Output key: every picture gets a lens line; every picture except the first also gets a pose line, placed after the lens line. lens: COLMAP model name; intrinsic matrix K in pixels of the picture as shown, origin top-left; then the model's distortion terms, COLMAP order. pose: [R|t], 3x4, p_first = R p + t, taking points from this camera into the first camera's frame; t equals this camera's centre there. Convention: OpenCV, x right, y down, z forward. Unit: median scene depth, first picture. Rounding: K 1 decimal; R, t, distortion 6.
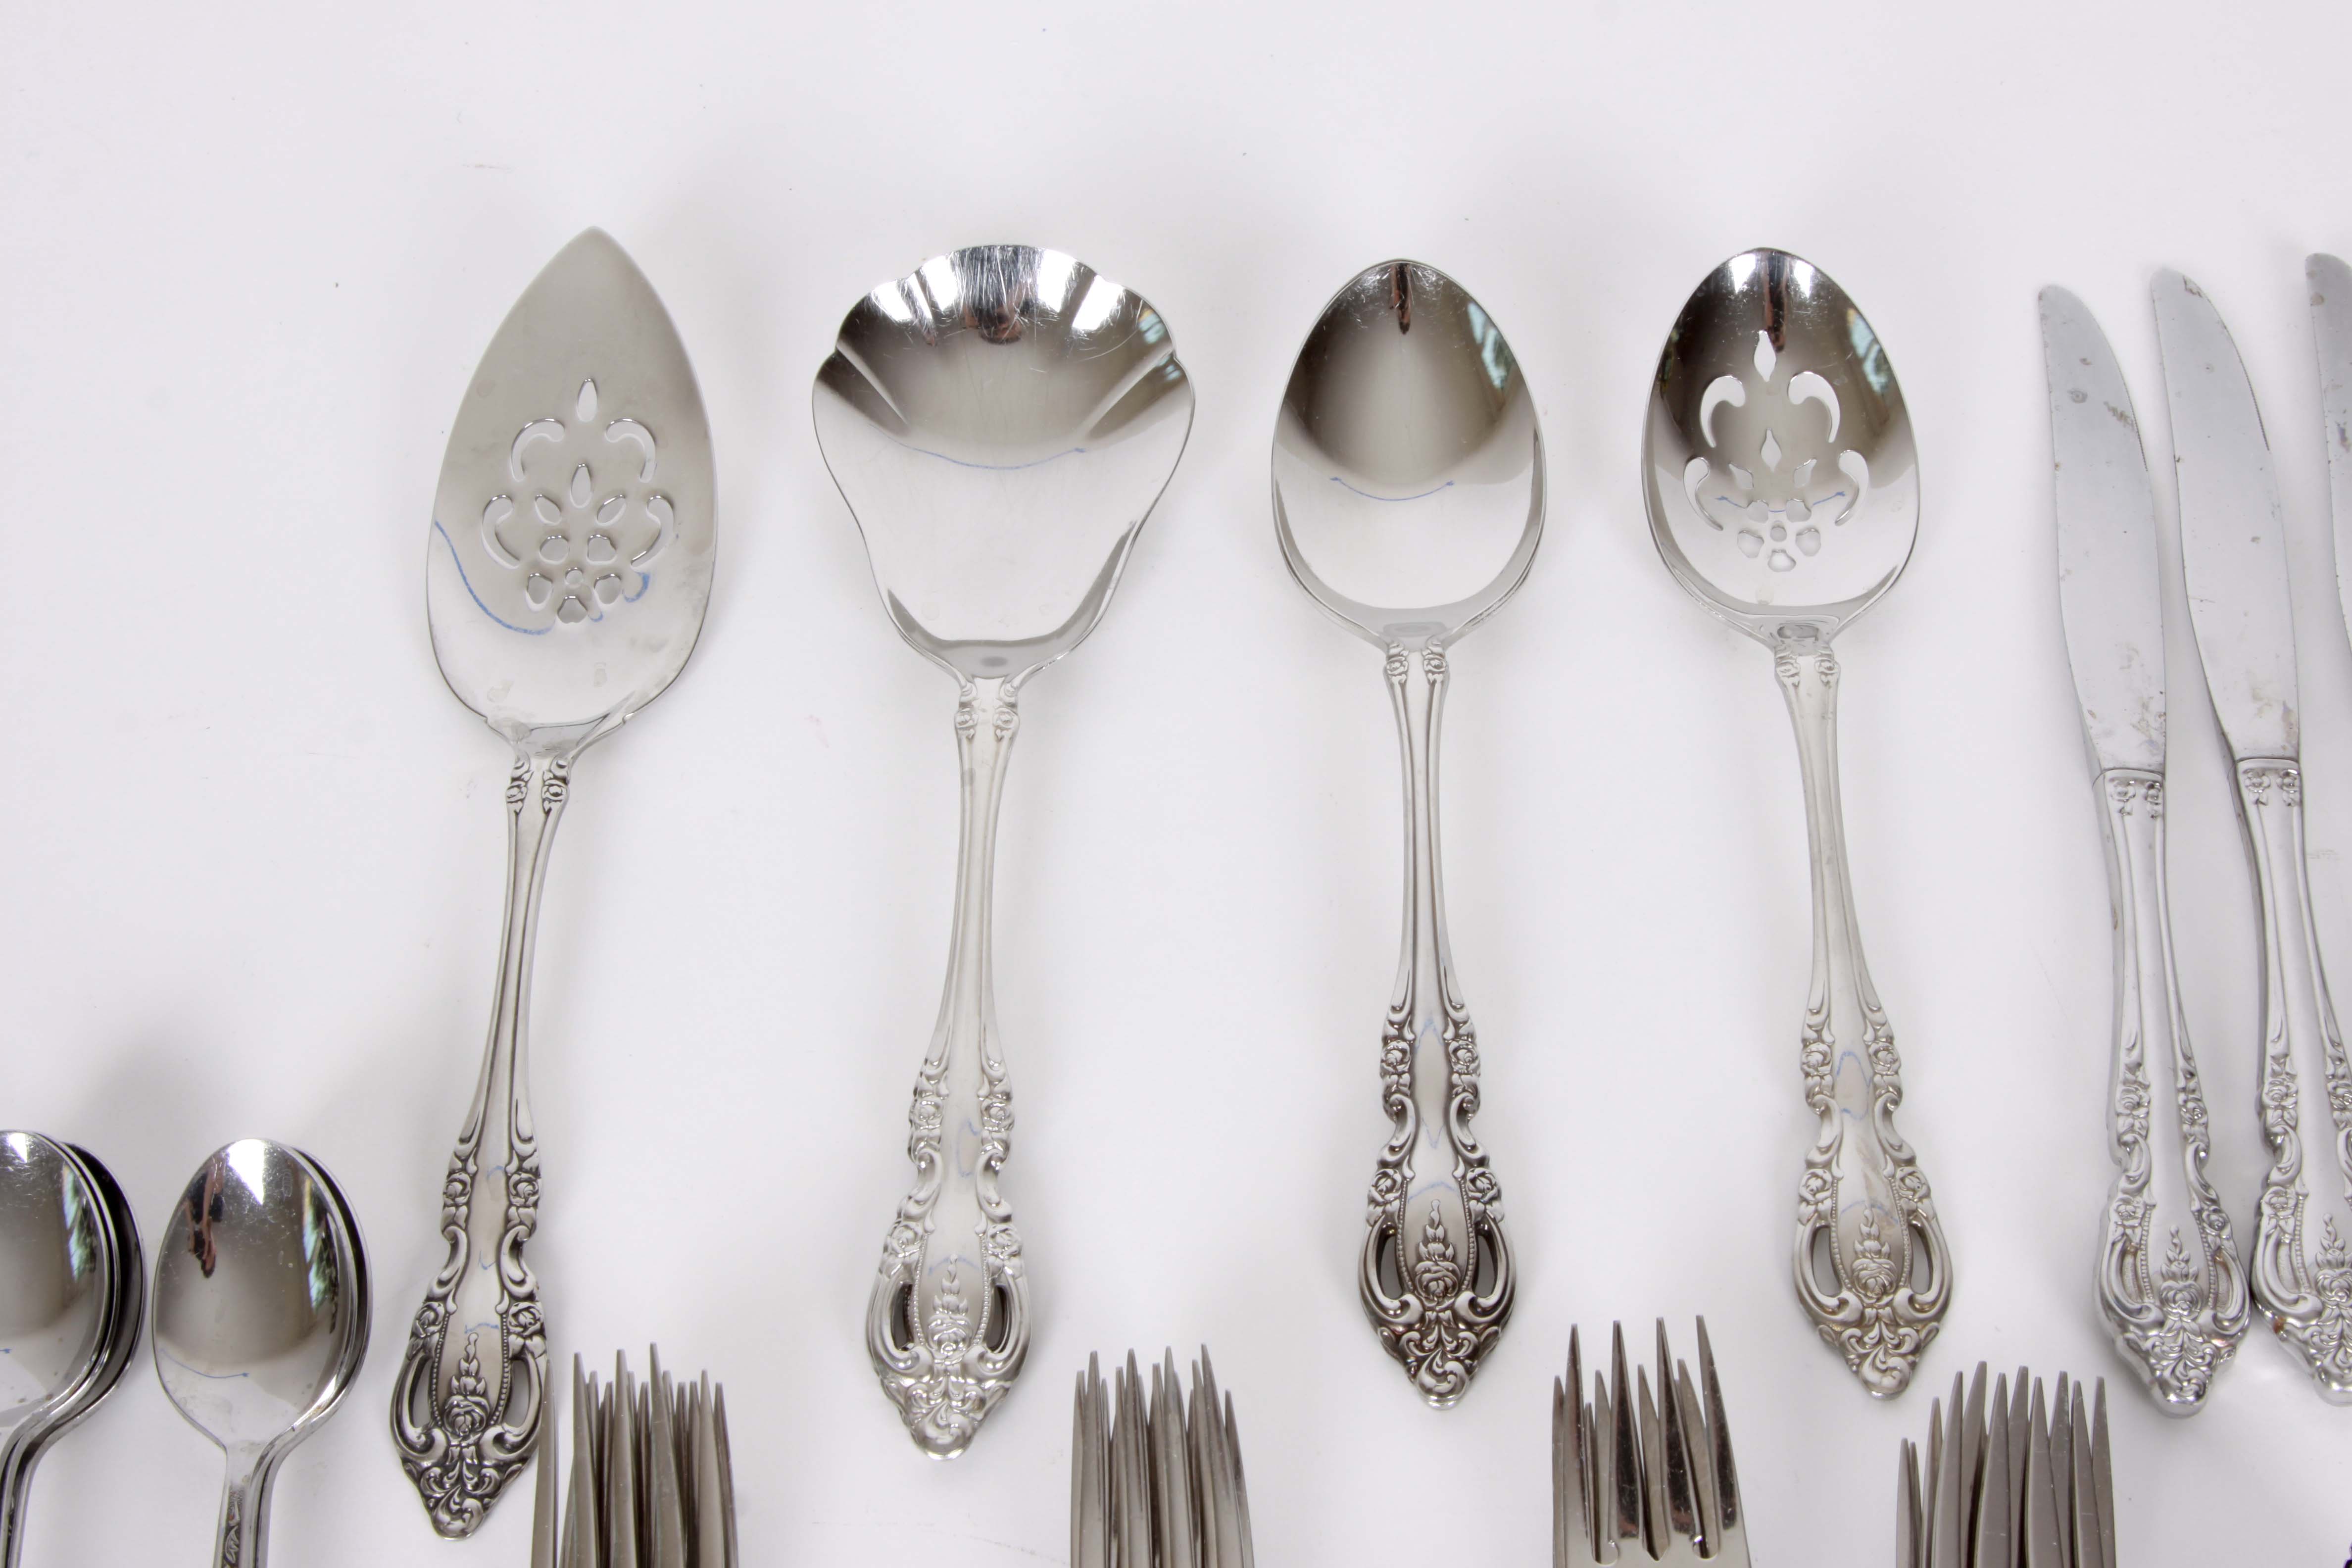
lens RADIAL K [[3591.1, 0, 1176.0], [0, 3591.1, 784.0], [0, 0, 1]] dist [-0.042278, 0.081484]
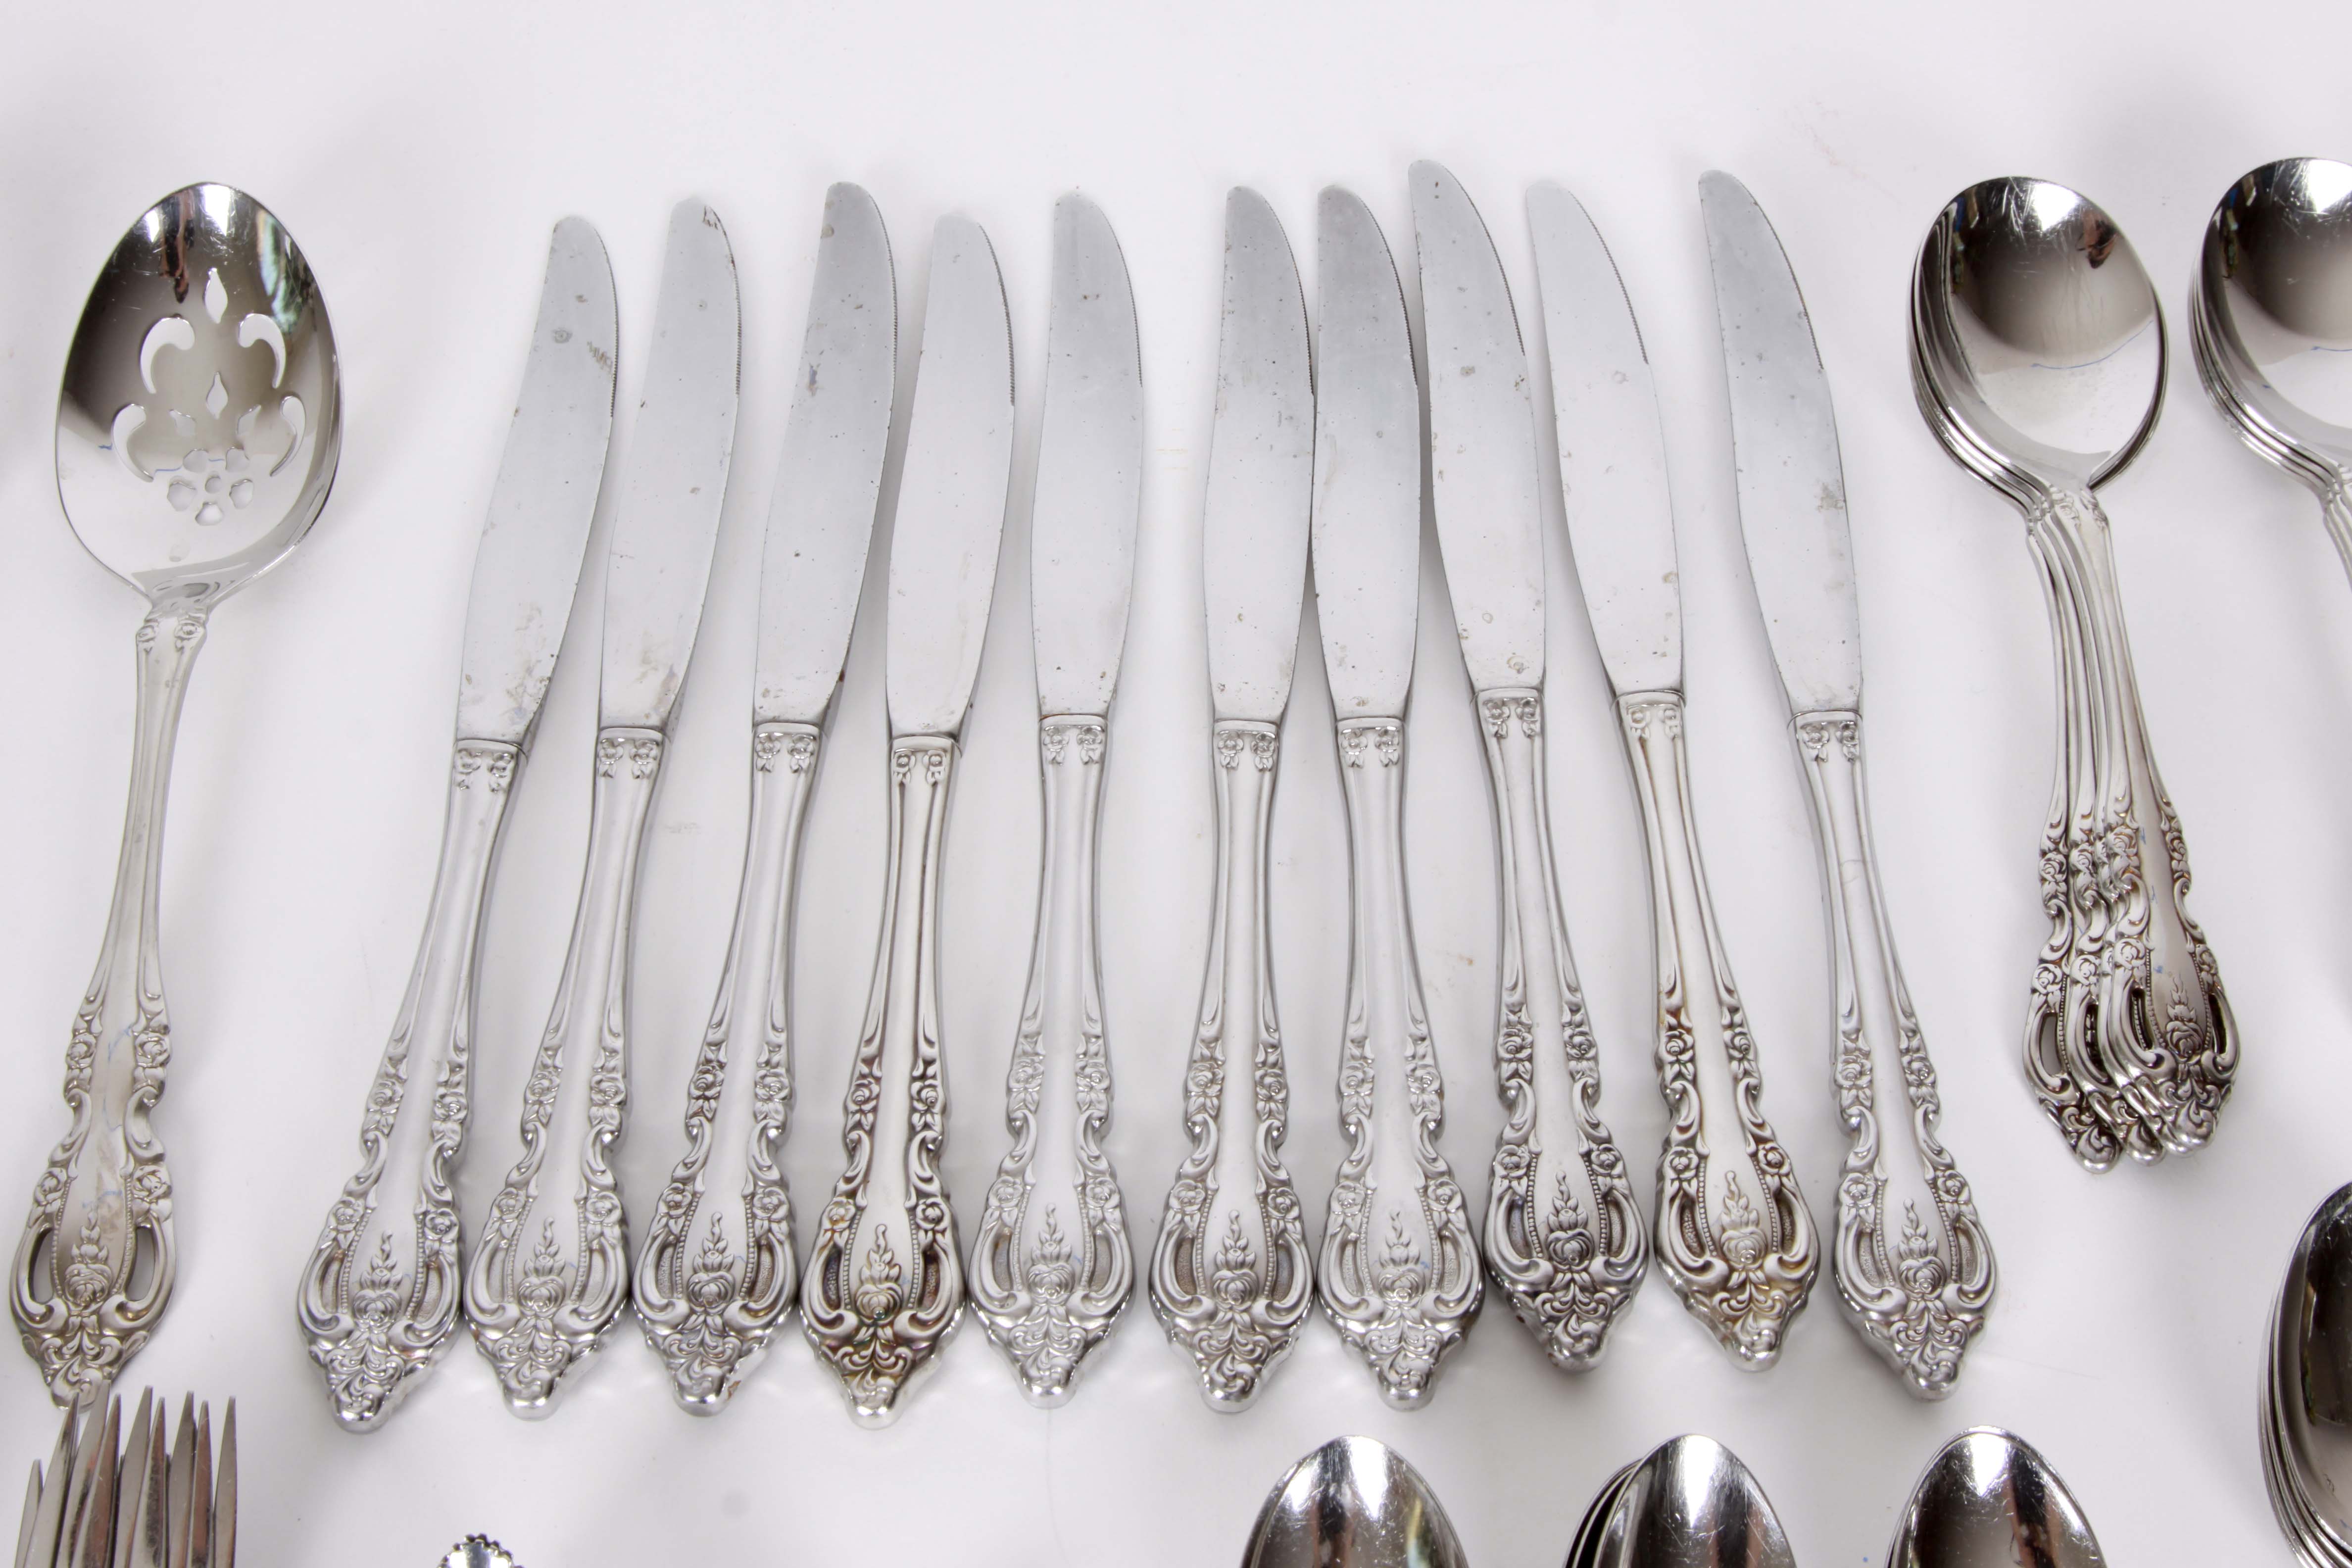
lens RADIAL K [[3591.1, 0, 1176.0], [0, 3591.1, 784.0], [0, 0, 1]] dist [-0.042278, 0.081484]
pose [[0.999720, -0.003736, 0.023351, 0.461950], [0.002731, 0.999074, 0.042931, -0.035170], [-0.023490, -0.042855, 0.998805, 0.048127]]
